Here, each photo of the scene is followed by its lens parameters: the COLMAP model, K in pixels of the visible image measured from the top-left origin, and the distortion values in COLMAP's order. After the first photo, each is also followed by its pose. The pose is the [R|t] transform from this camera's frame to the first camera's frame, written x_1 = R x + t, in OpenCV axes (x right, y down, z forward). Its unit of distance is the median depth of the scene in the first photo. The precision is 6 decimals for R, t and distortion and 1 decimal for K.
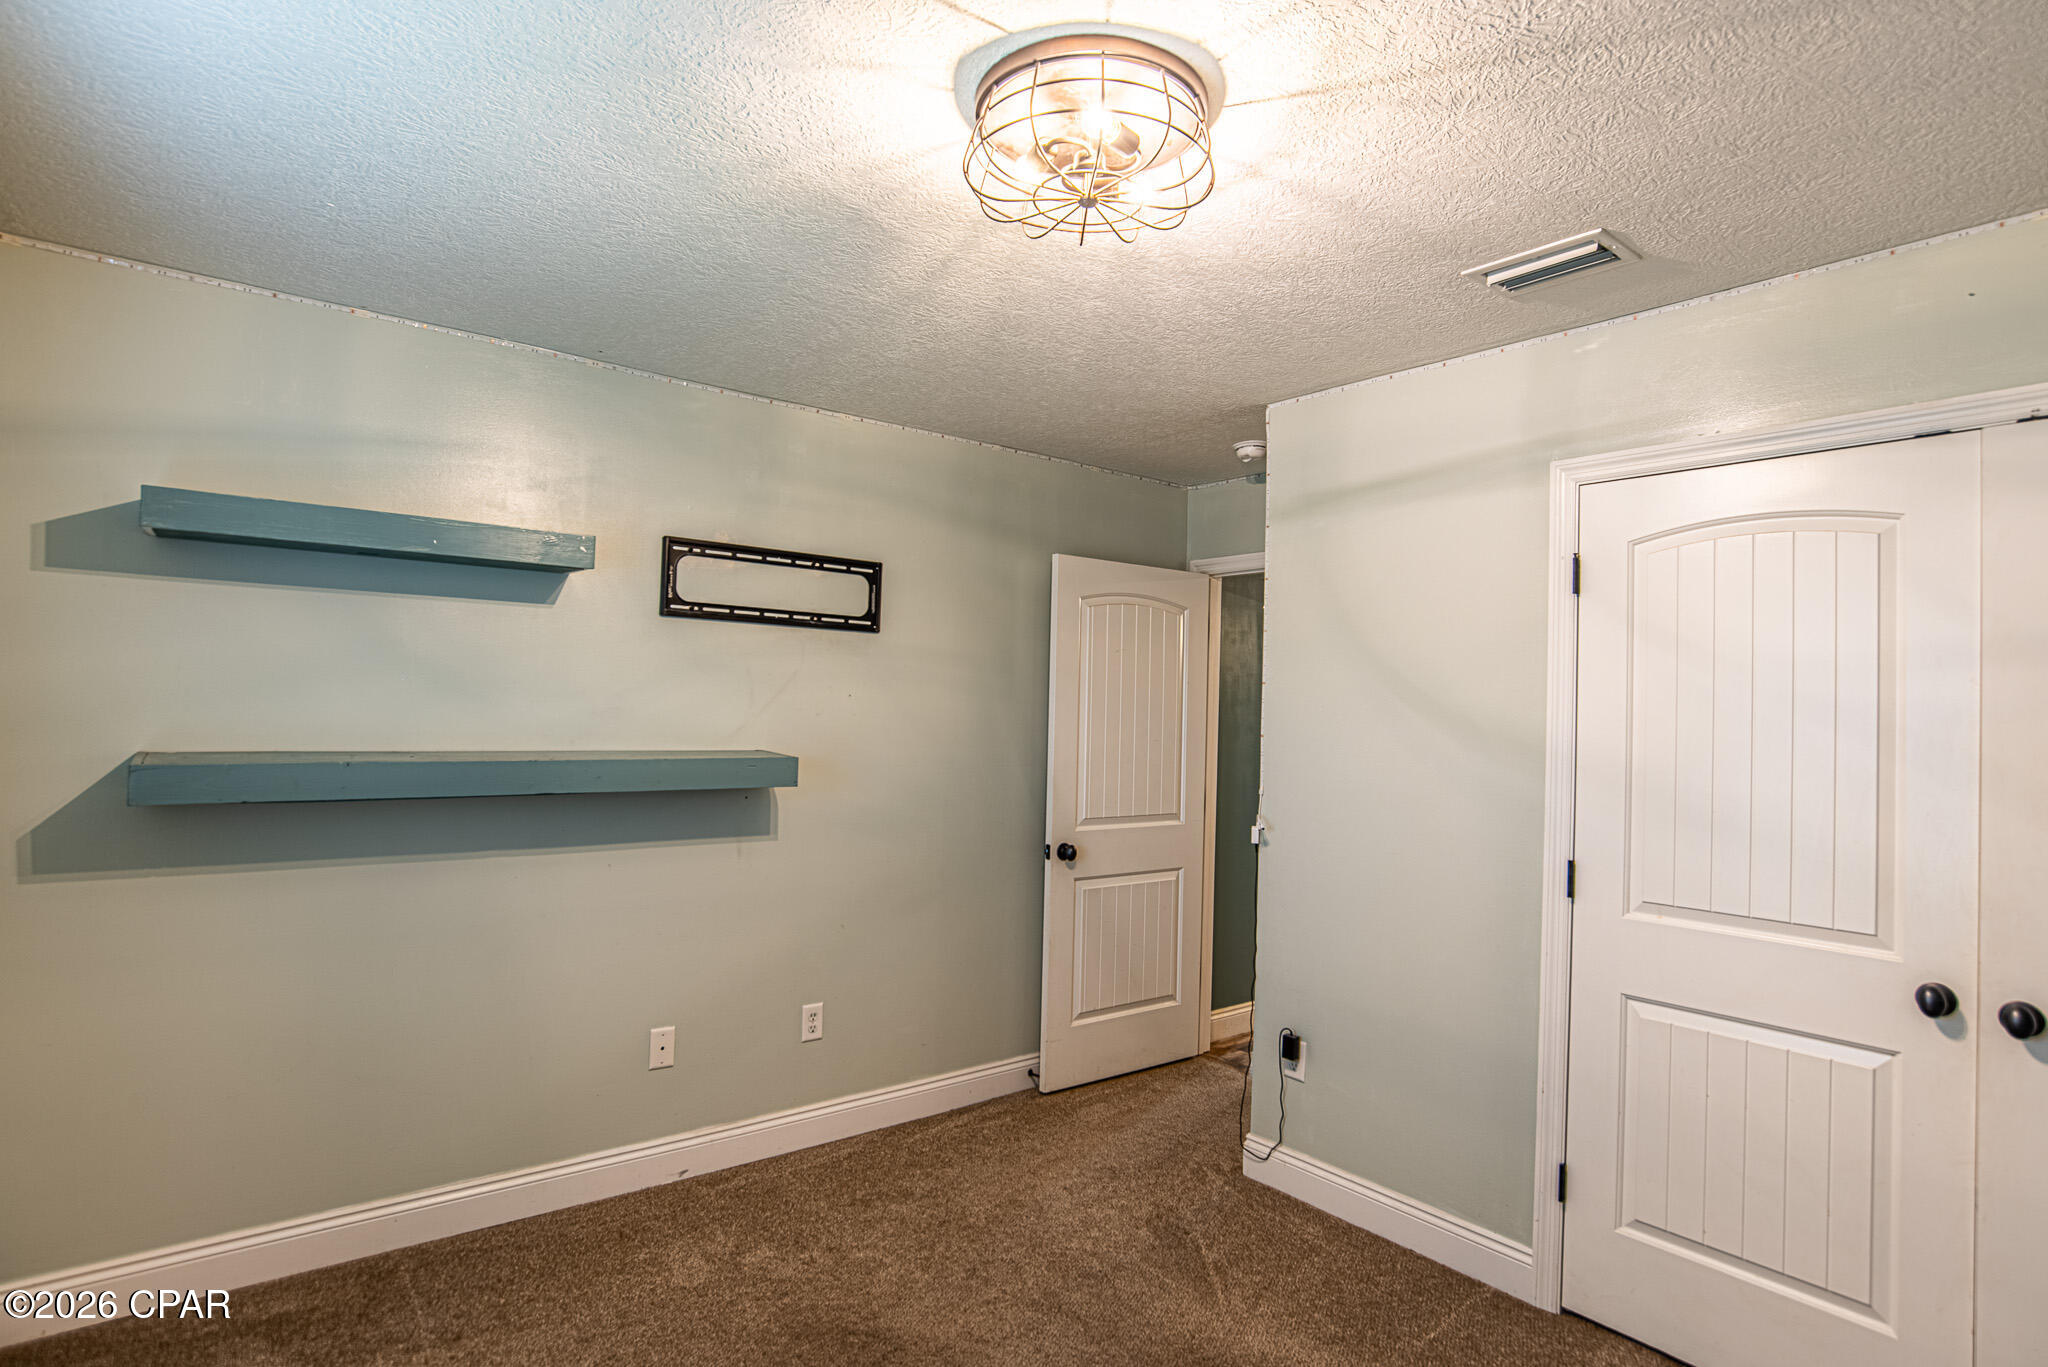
lens RADIAL K [[1038.9, 0, 1010.3], [0, 1038.9, 686.1], [0, 0, 1]] dist [-0.041613, 0.014733]
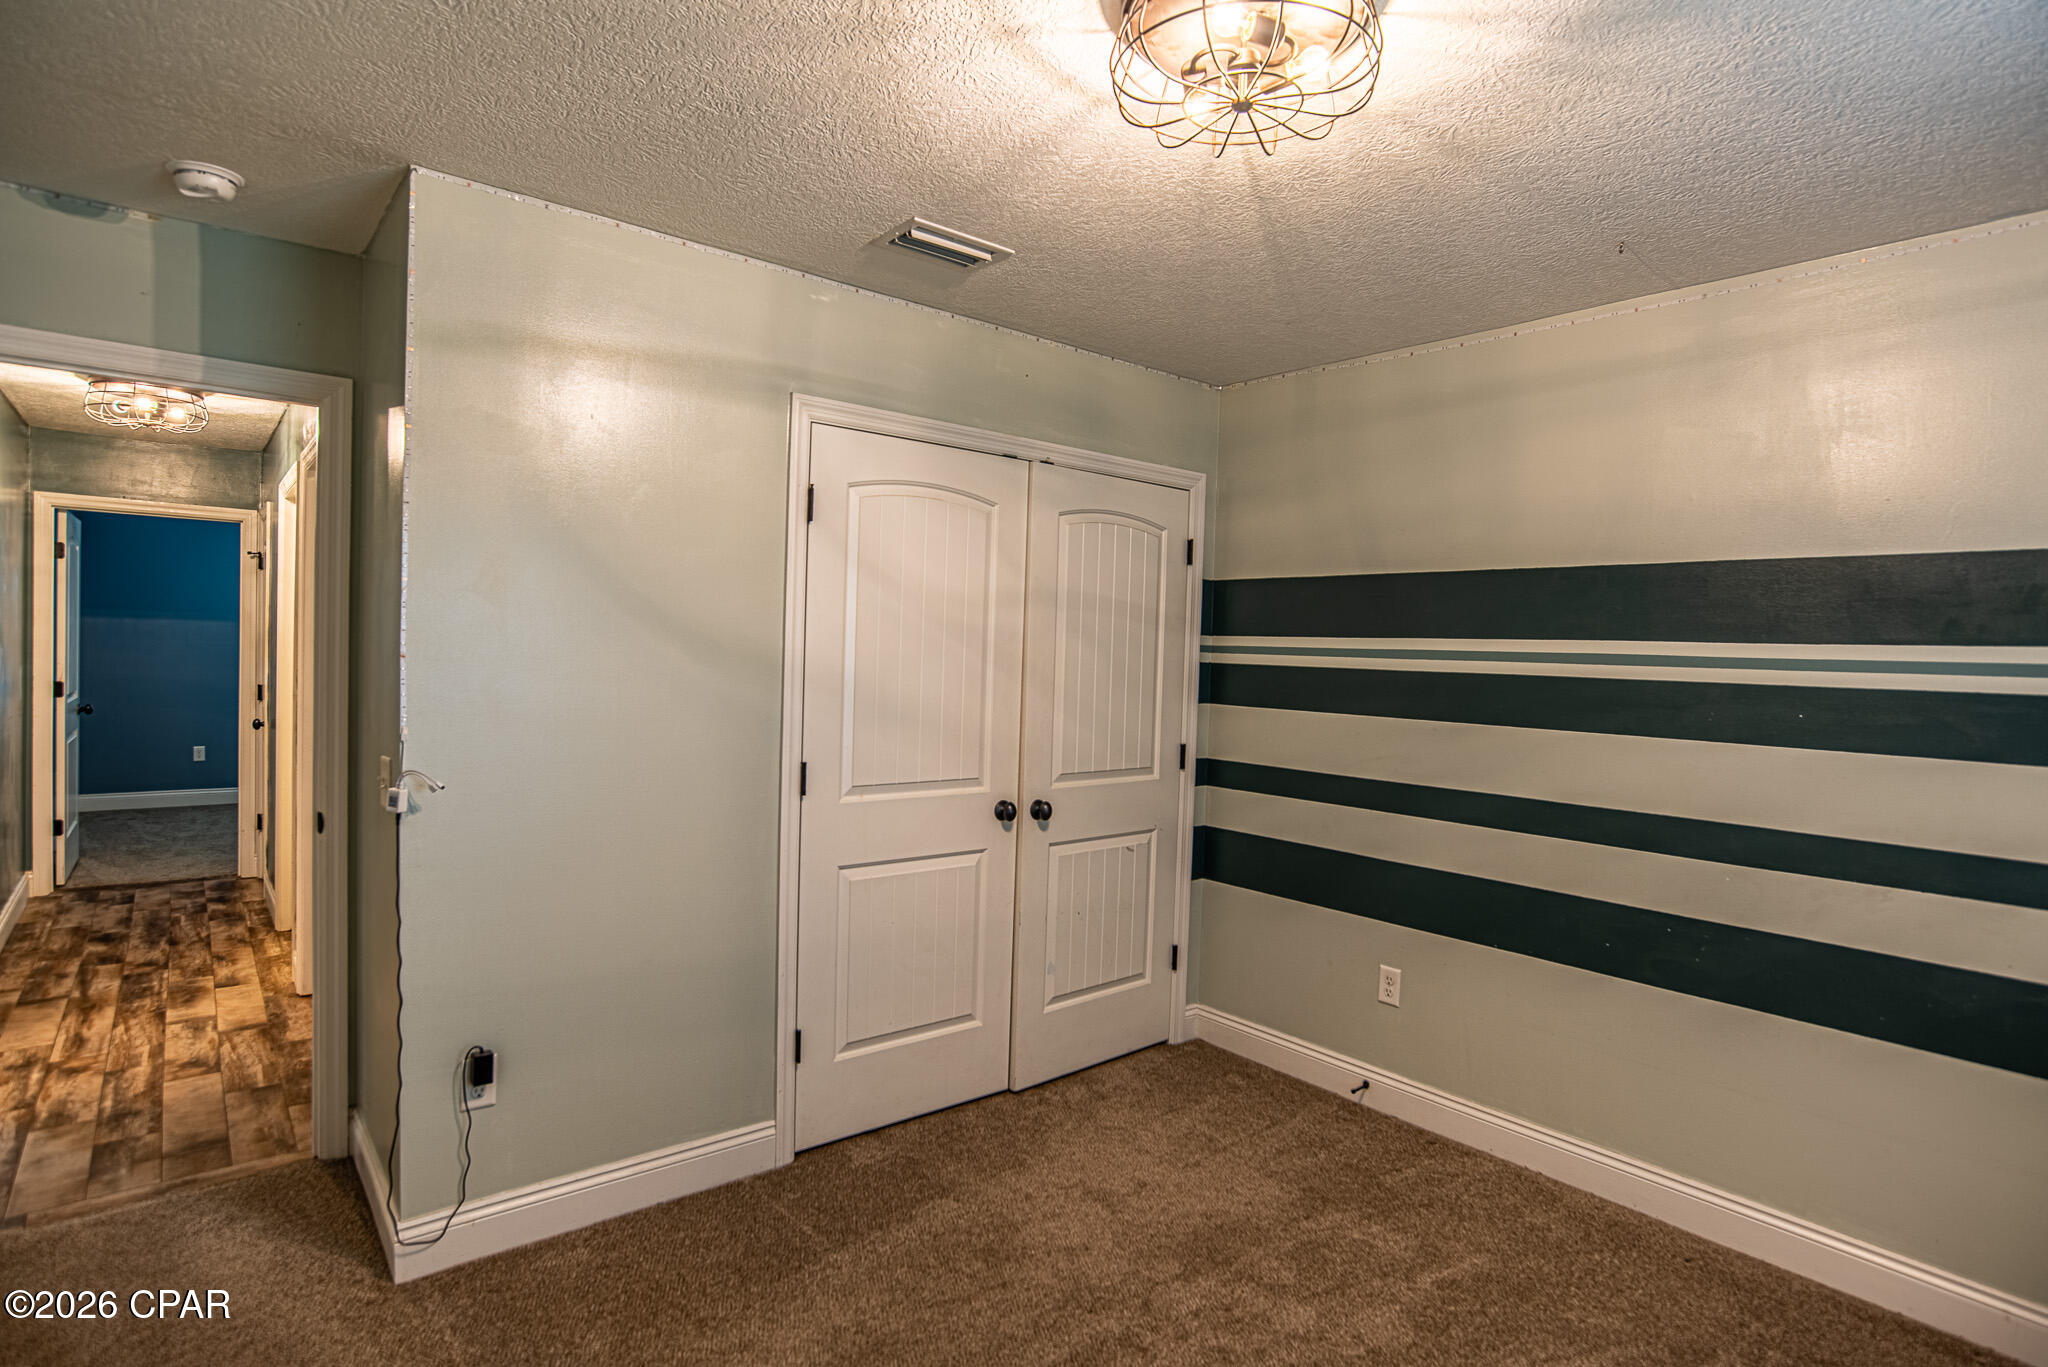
lens RADIAL K [[1038.9, 0, 1031.5], [0, 1038.9, 690.9], [0, 0, 1]] dist [-0.041613, 0.014733]
pose [[-0.014485, -0.061781, 0.997985, -0.573723], [-0.050691, 0.996851, 0.060975, 0.011086], [-0.998609, -0.049706, -0.017571, 0.773701]]
